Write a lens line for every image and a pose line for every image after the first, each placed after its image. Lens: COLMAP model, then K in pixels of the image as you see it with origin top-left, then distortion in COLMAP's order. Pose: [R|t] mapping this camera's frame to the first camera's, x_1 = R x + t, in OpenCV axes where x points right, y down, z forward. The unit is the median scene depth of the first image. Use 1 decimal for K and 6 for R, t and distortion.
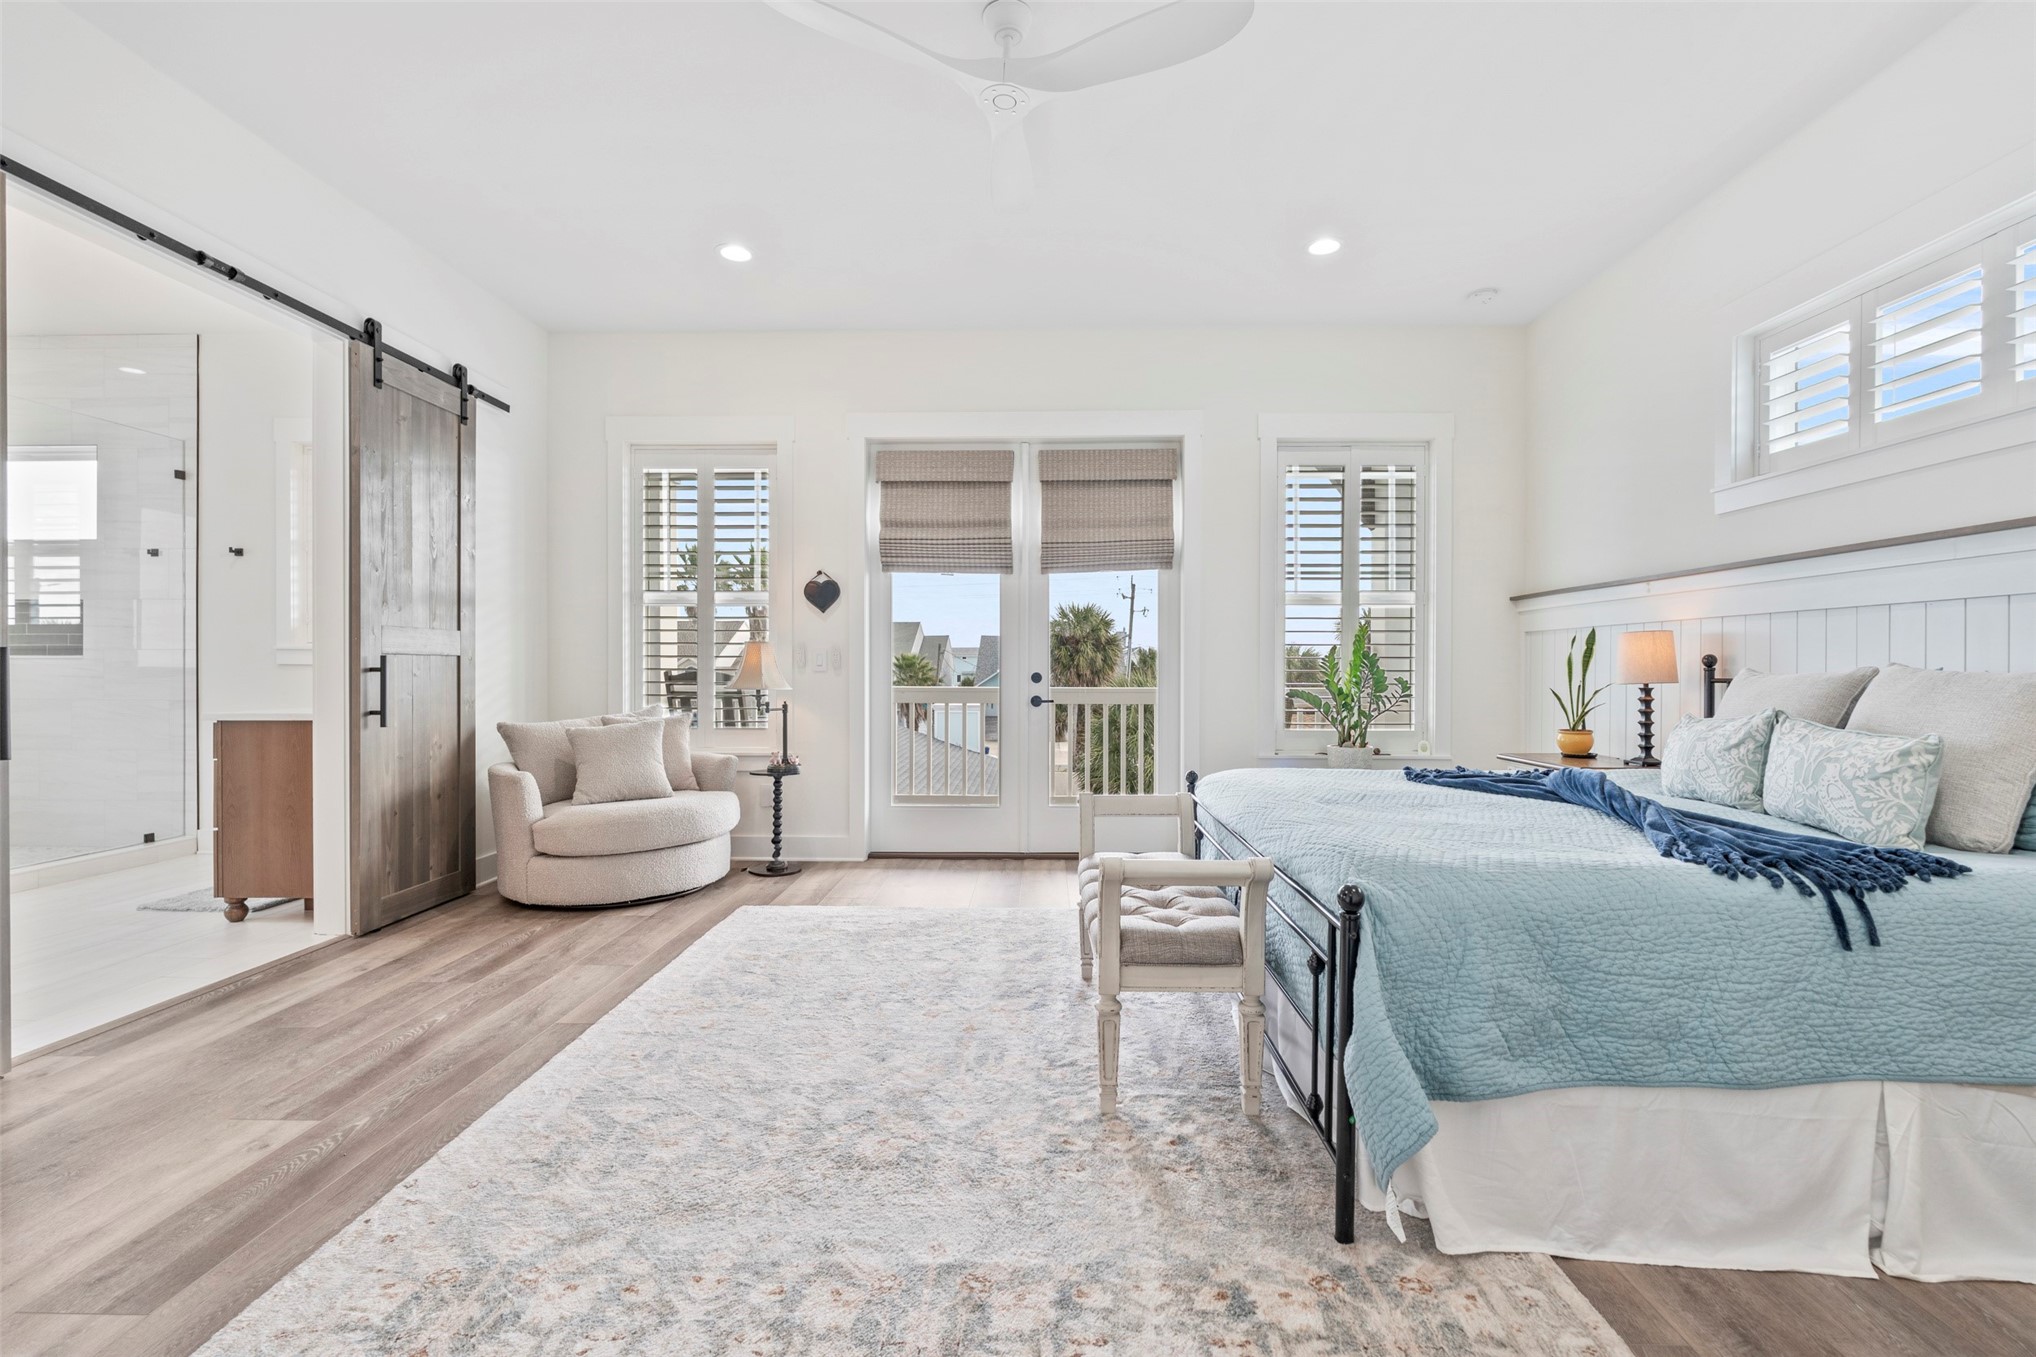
lens RADIAL K [[898.3, 0, 1019.3], [0, 898.3, 667.6], [0, 0, 1]] dist [0.000682, -0.000063]
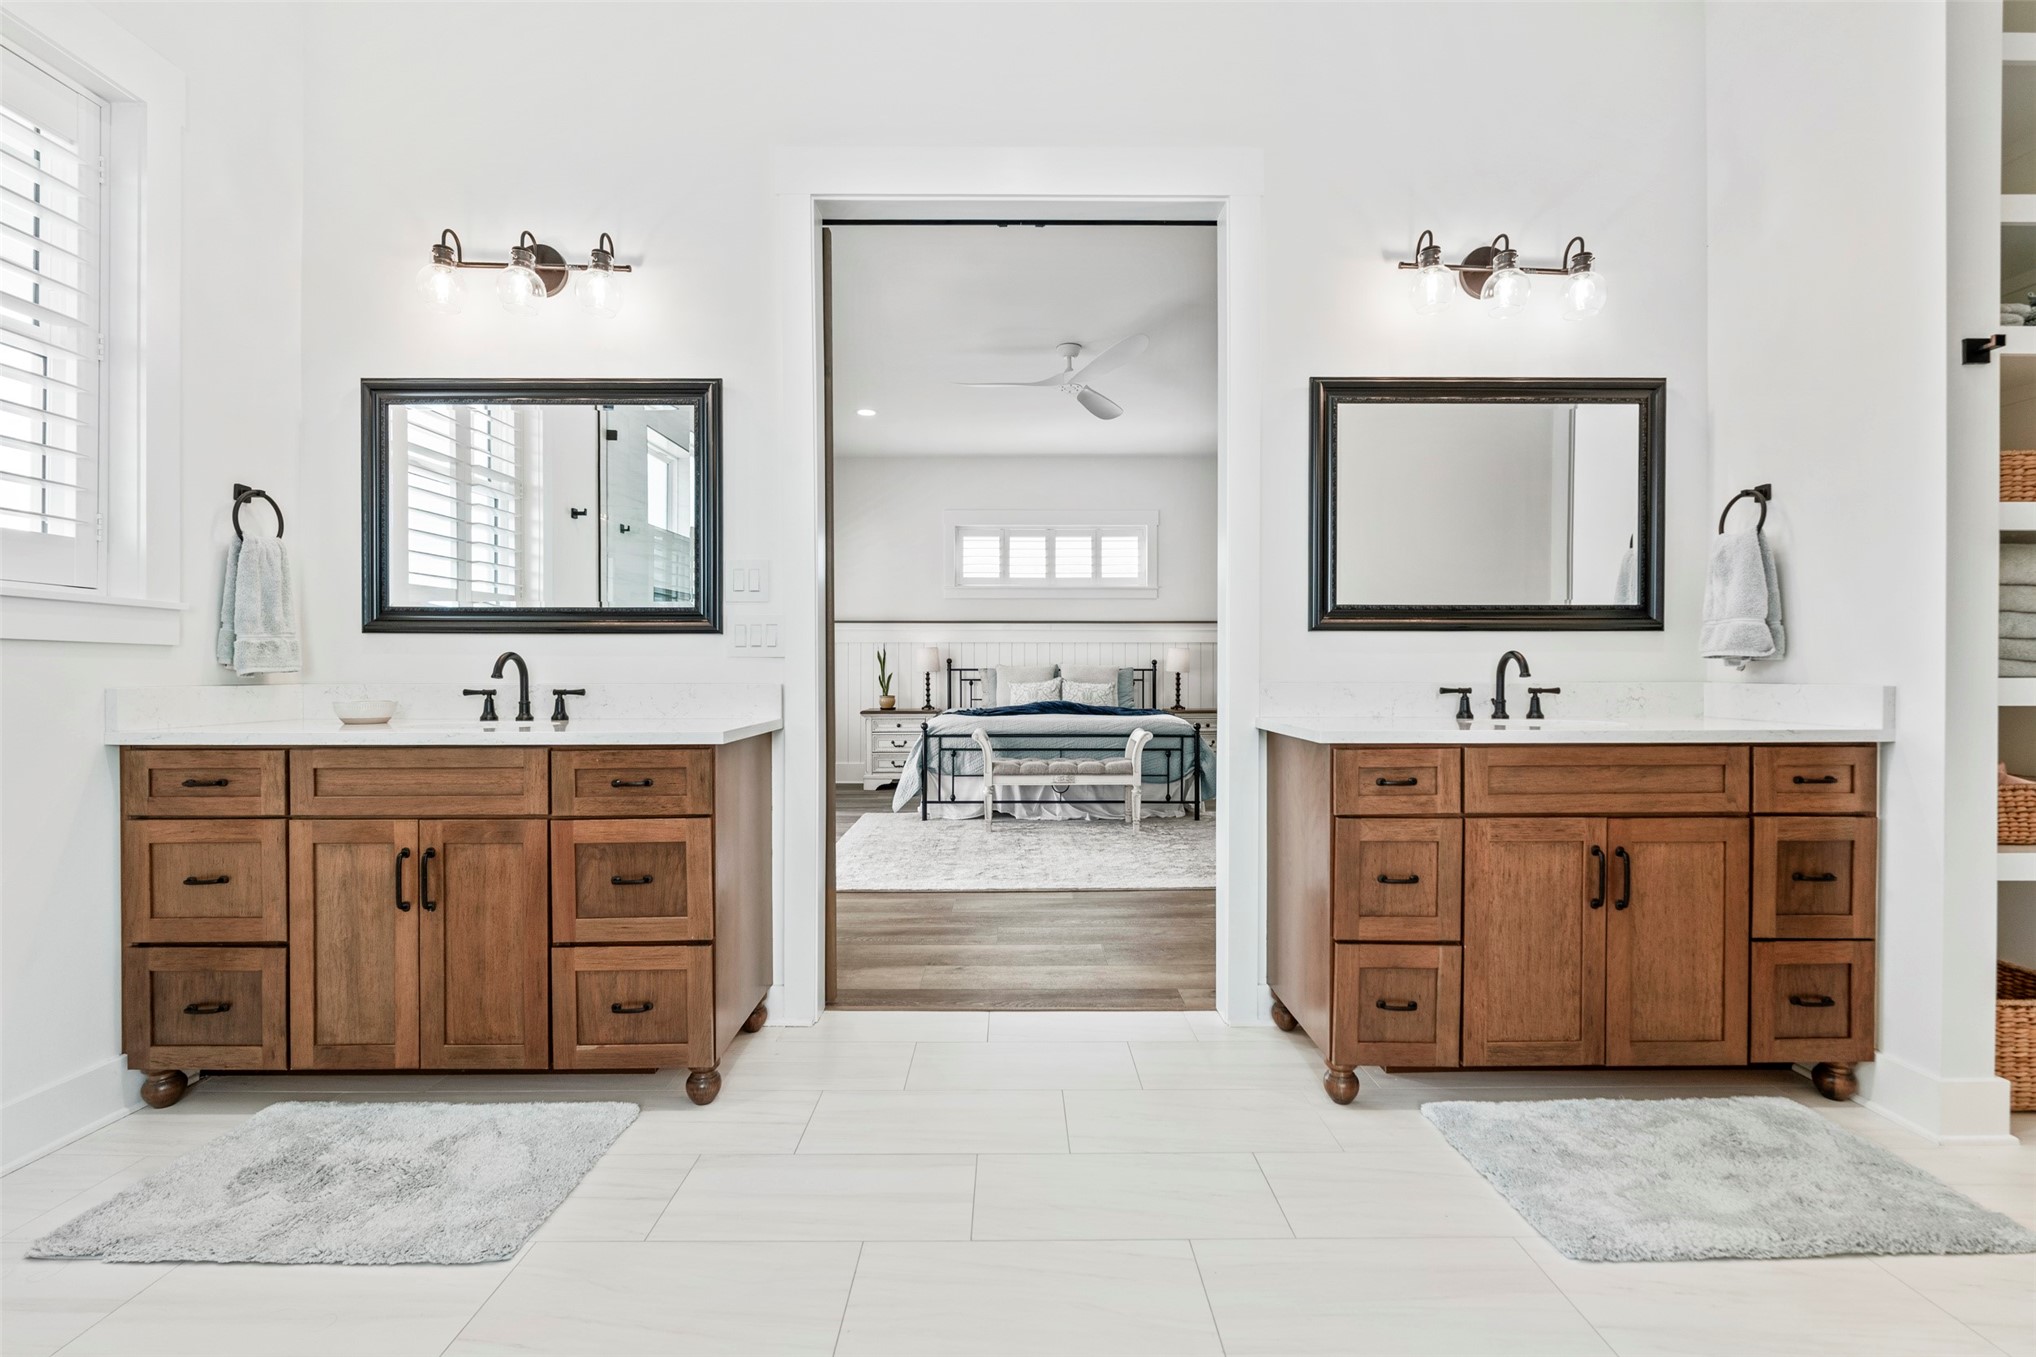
lens RADIAL K [[898.3, 0, 1023.2], [0, 898.3, 684.3], [0, 0, 1]] dist [0.000682, -0.000063]
pose [[-0.049039, -0.018210, 0.998631, -2.377902], [0.000389, 0.999833, 0.018251, 0.015128], [-0.998797, 0.001284, -0.049023, 1.387852]]
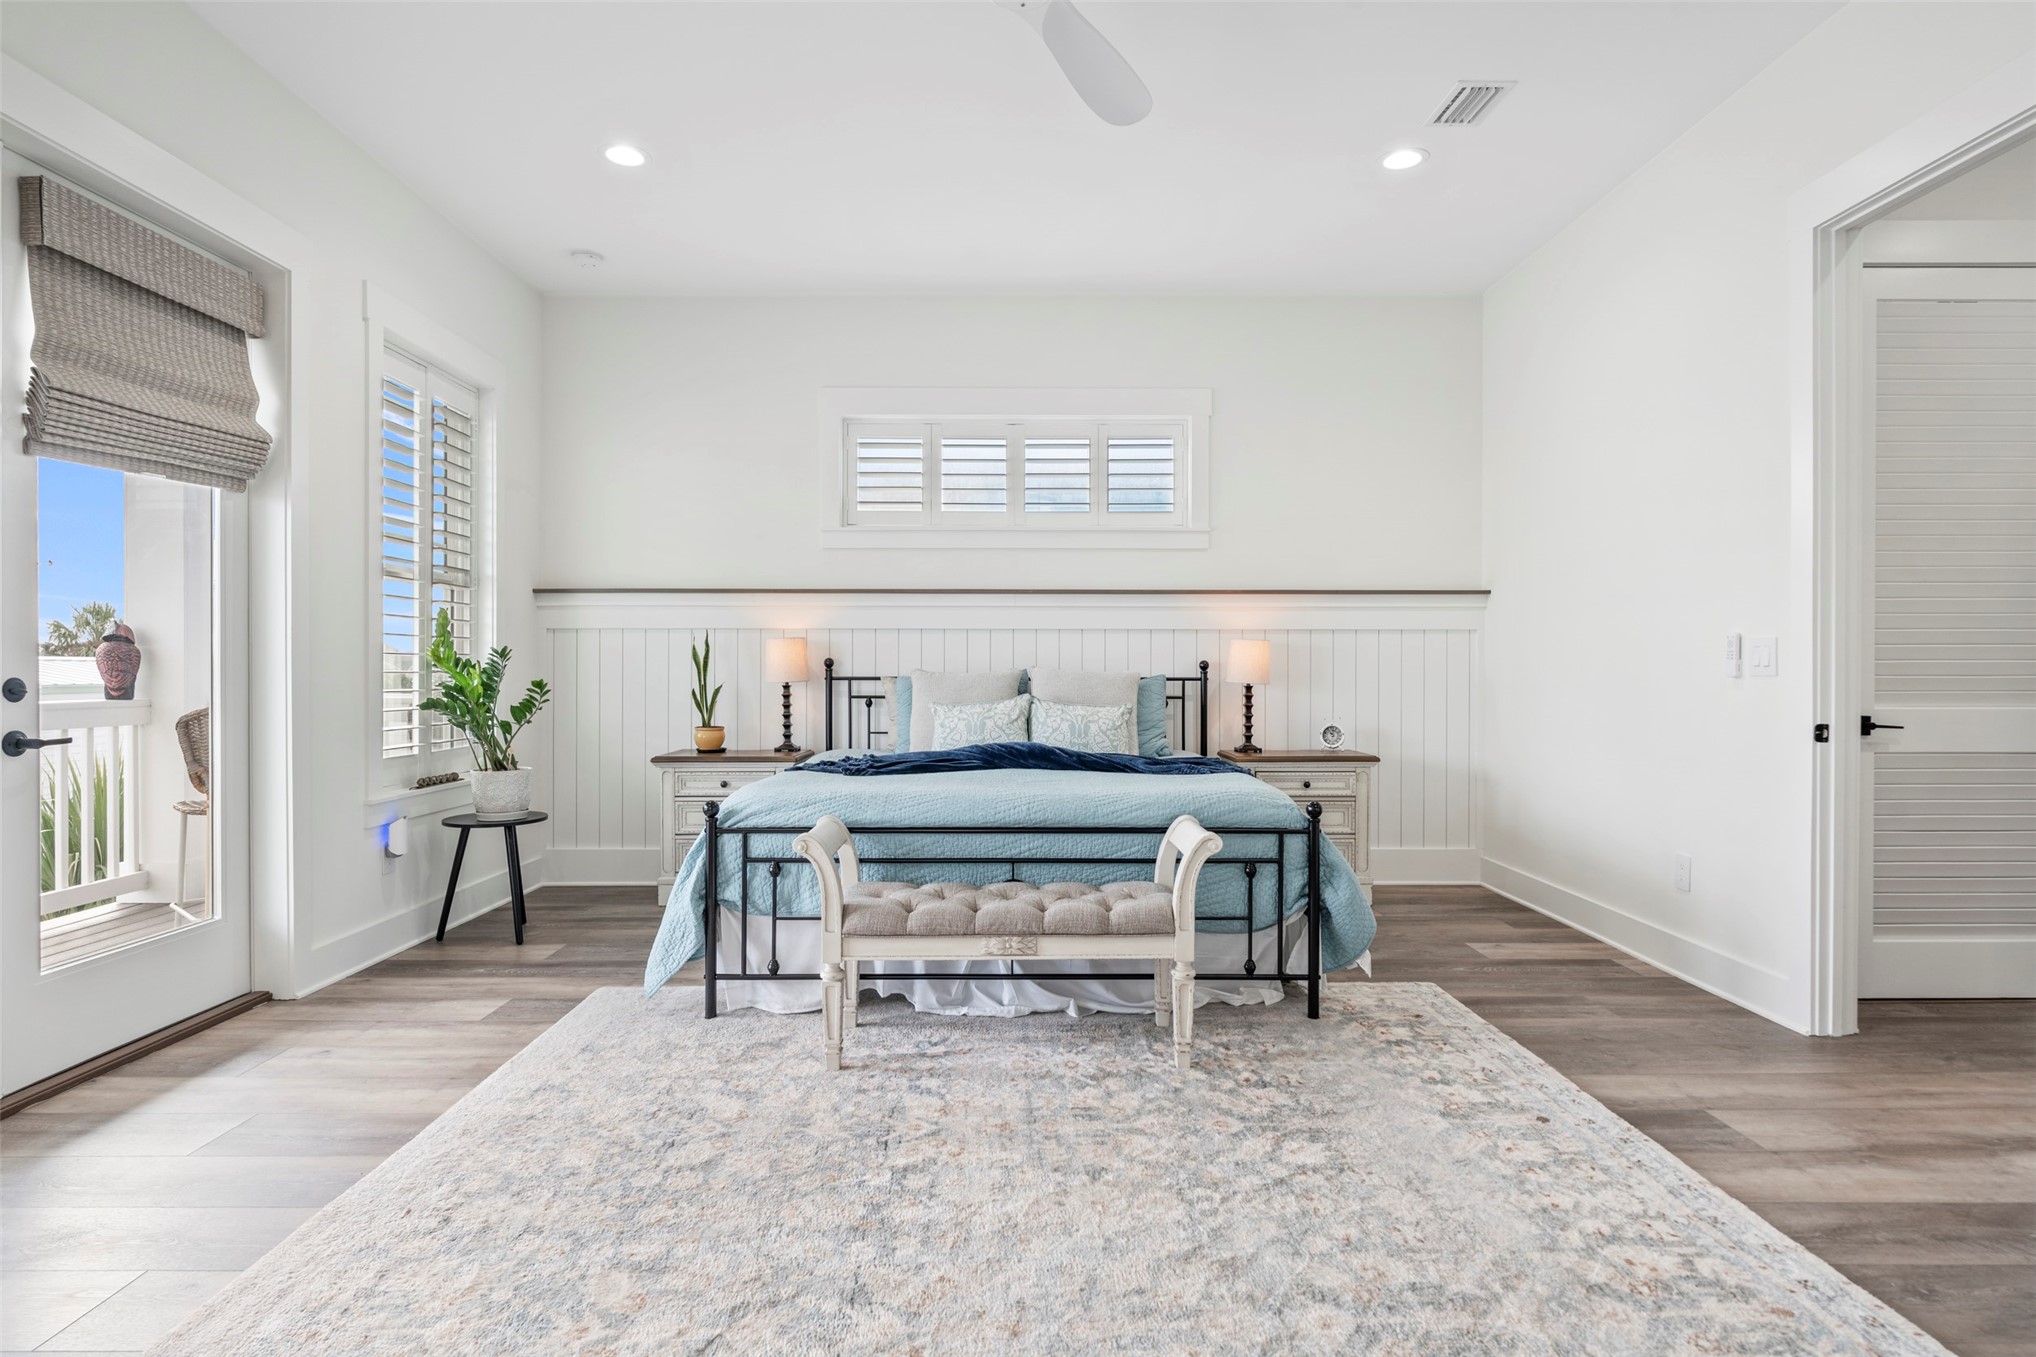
lens RADIAL K [[1083.0, 0, 1015.9], [0, 1083.0, 677.9], [0, 0, 1]] dist [0.000739, 0.000155]
pose [[-0.044173, -0.008786, 0.998985, -1.173562], [-0.002408, 0.999959, 0.008688, -0.000625], [-0.999021, -0.002022, -0.044192, 1.207093]]
